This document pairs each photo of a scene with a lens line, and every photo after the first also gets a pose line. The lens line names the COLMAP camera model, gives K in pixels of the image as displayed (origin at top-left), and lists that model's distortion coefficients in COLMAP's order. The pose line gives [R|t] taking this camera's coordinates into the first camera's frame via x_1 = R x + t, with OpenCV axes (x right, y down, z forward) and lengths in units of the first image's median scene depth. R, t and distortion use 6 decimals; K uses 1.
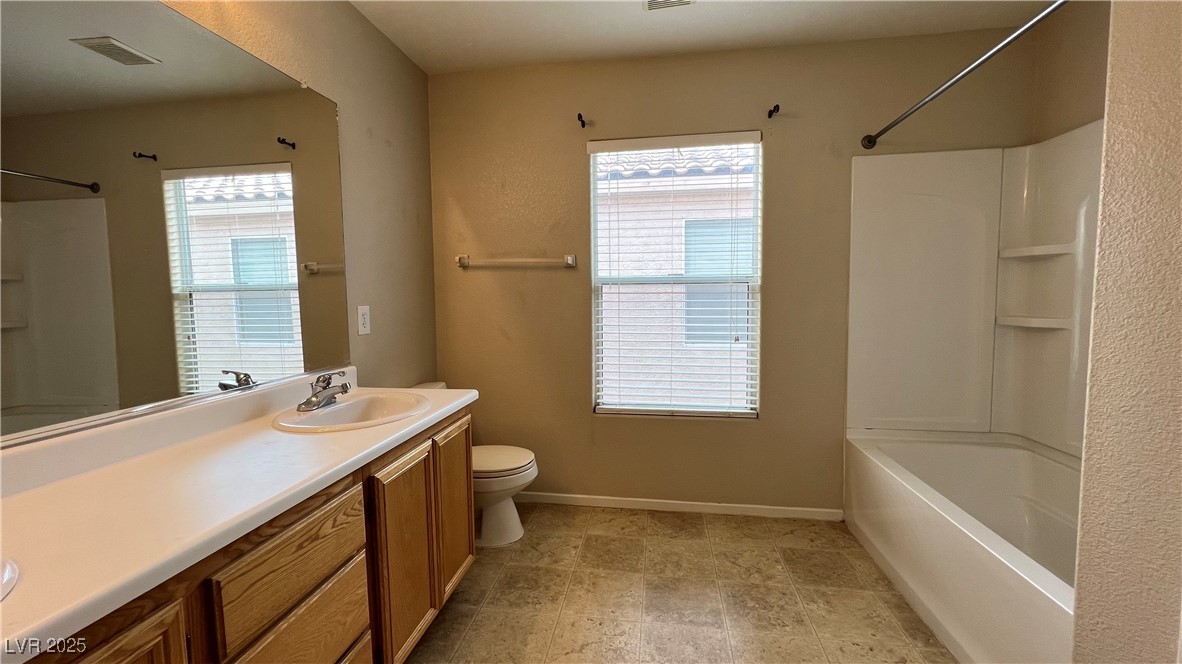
lens RADIAL K [[475.7, 0, 590.3], [0, 475.7, 329.3], [0, 0, 1]] dist [-0.001473, 0.001142]
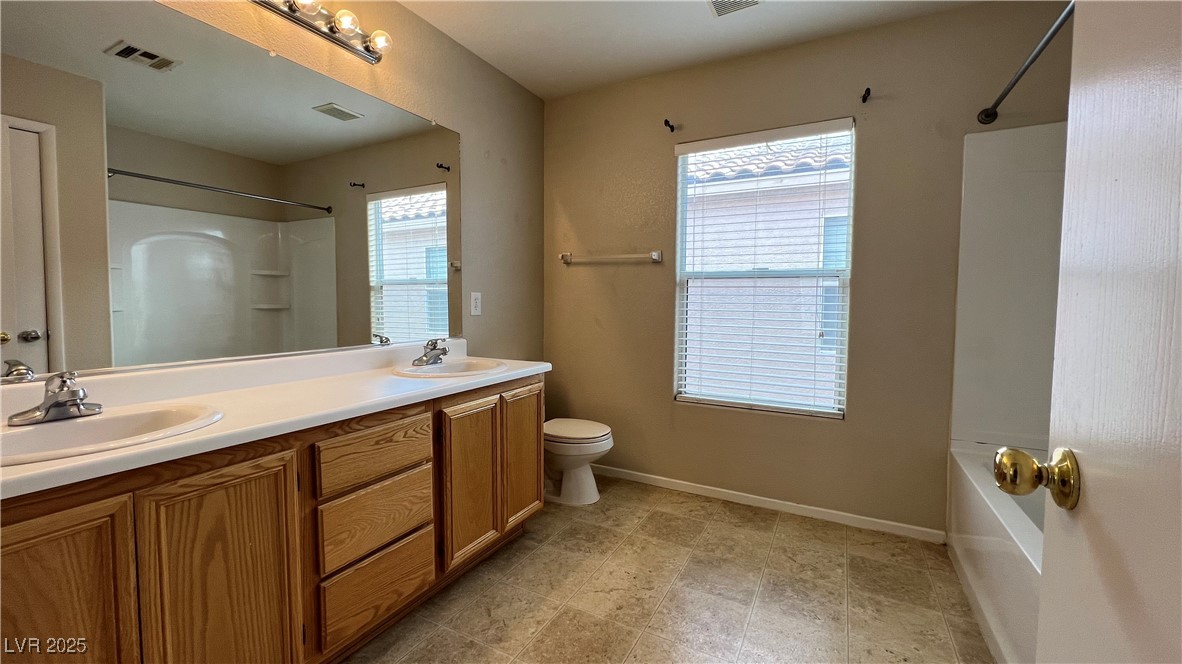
lens RADIAL K [[475.7, 0, 590.3], [0, 475.7, 329.4], [0, 0, 1]] dist [-0.001473, 0.001142]
pose [[0.941991, 0.037674, -0.333517, 0.199747], [-0.042662, 0.999060, -0.007642, 0.039514], [0.332916, 0.021427, 0.942713, -0.068581]]
